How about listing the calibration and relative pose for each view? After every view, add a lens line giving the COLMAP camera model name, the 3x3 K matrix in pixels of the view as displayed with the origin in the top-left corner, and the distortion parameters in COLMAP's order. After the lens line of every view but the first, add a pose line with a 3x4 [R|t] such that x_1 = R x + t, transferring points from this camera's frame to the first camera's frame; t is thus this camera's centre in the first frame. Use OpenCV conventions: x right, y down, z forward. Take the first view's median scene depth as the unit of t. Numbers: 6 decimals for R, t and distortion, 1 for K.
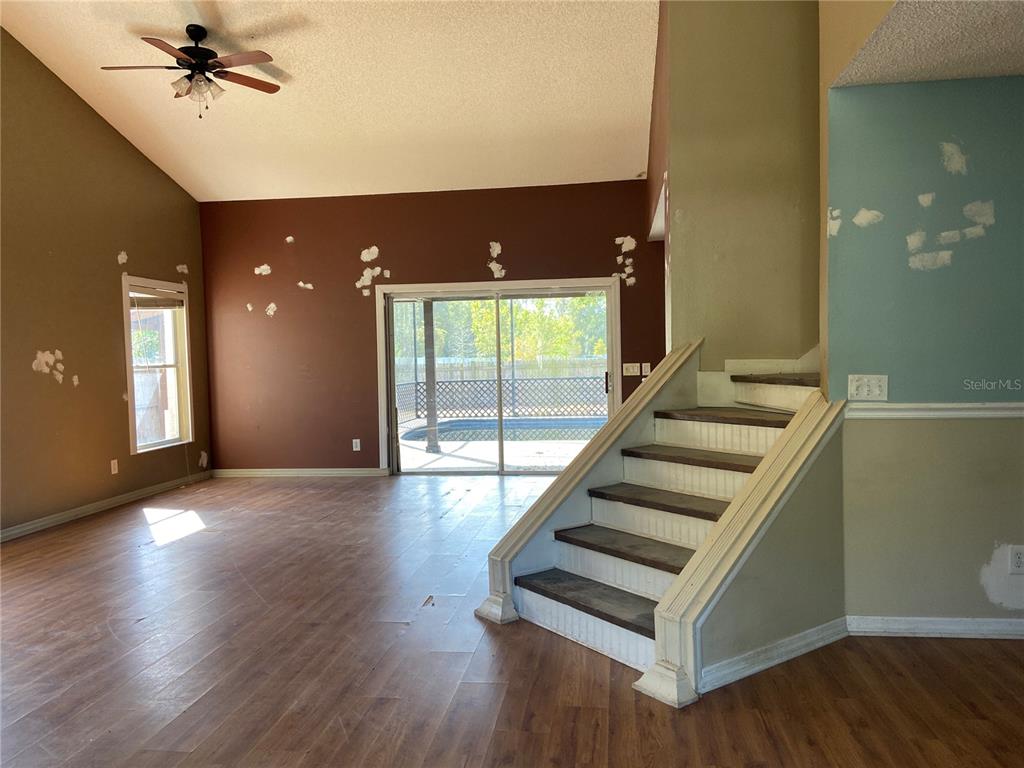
lens RADIAL K [[767.5, 0, 518.4], [0, 767.5, 388.0], [0, 0, 1]] dist [0.090276, -0.120210]
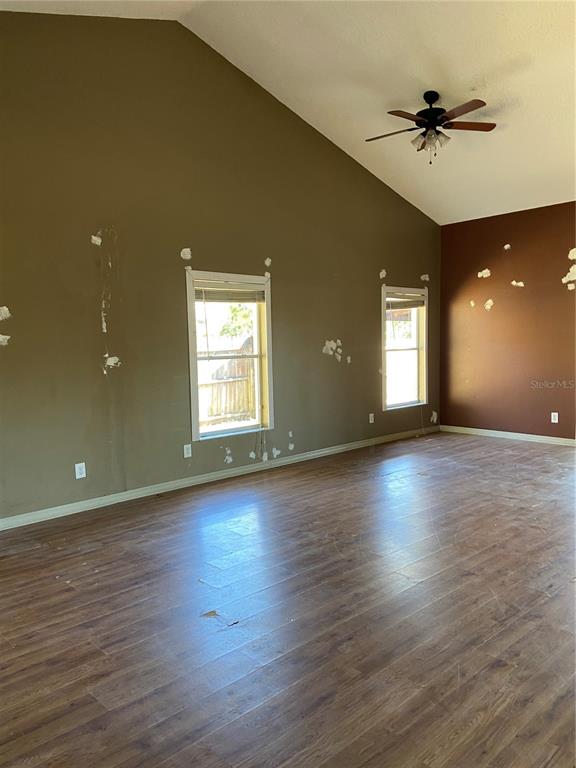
lens RADIAL K [[575.6, 0, 286.0], [0, 575.6, 390.3], [0, 0, 1]] dist [0.090276, -0.120210]
pose [[0.771515, 0.062261, -0.633158, 0.038093], [-0.025251, 0.997413, 0.067310, -0.018566], [0.635710, -0.035943, 0.771090, 0.053146]]
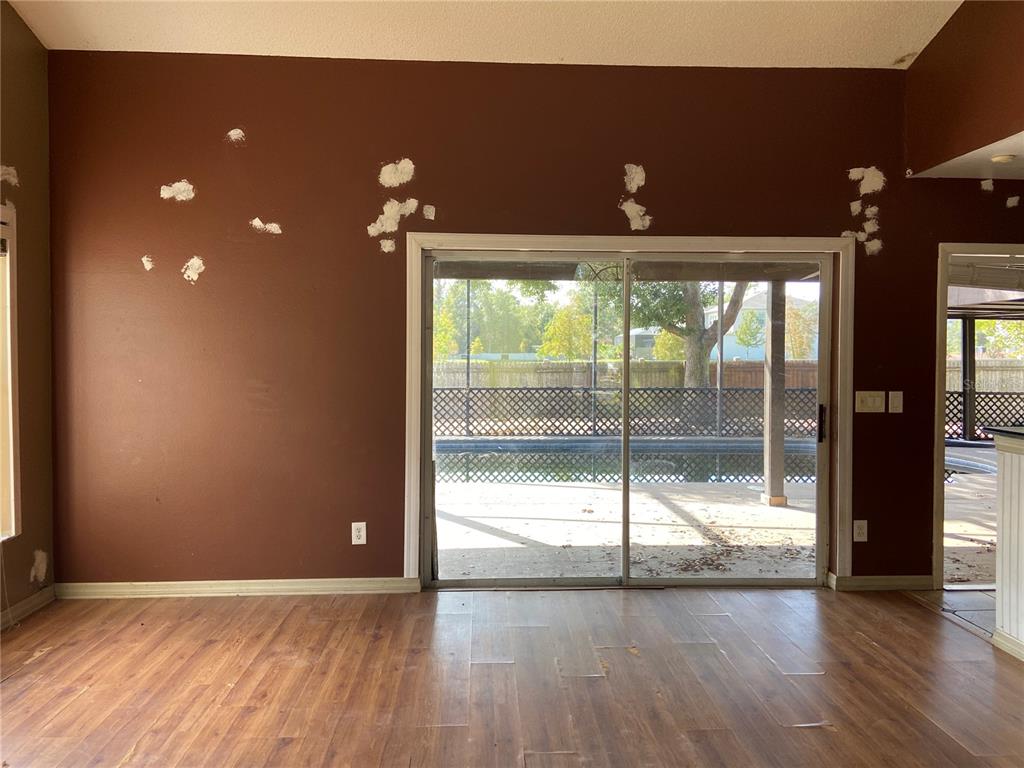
lens RADIAL K [[767.5, 0, 520.2], [0, 767.5, 375.1], [0, 0, 1]] dist [0.090276, -0.120210]
pose [[0.982220, 0.021904, 0.186452, -0.214192], [-0.019566, 0.999705, -0.014368, -0.030629], [-0.186712, 0.010465, 0.982359, 0.485970]]
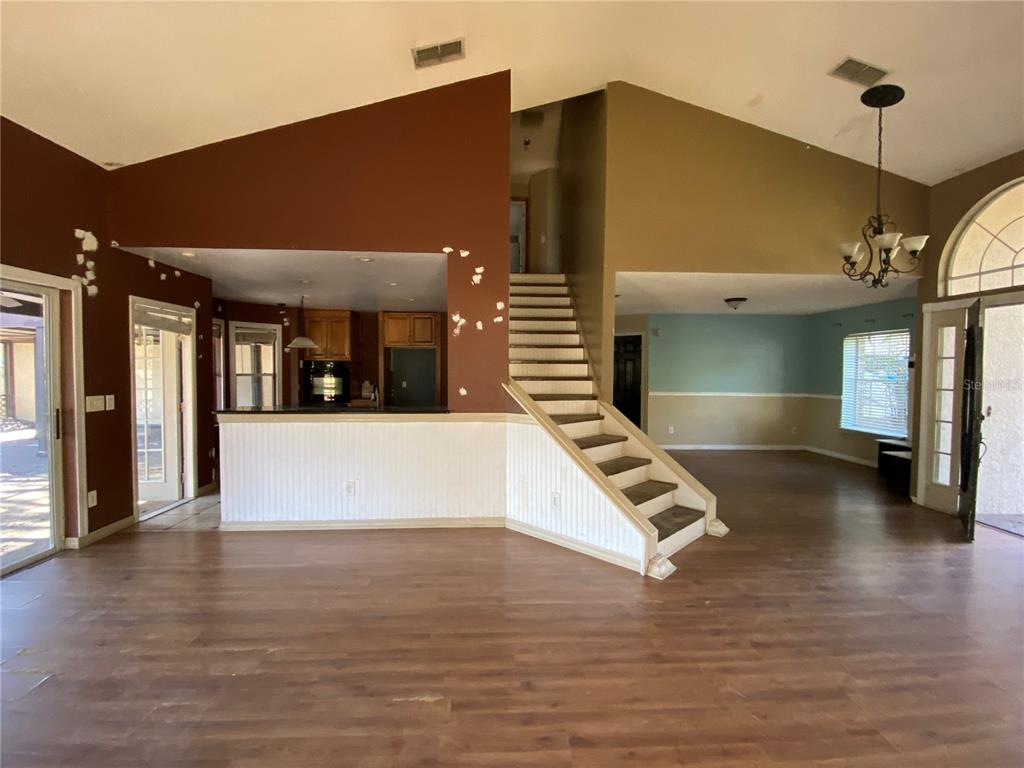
lens RADIAL K [[466.4, 0, 508.4], [0, 466.4, 382.8], [0, 0, 1]] dist [-0.010683, -0.000840]
pose [[-0.175519, -0.004225, 0.984467, -0.387567], [0.037882, 0.999221, 0.011042, -0.034399], [-0.983747, 0.039232, -0.175222, 0.671402]]
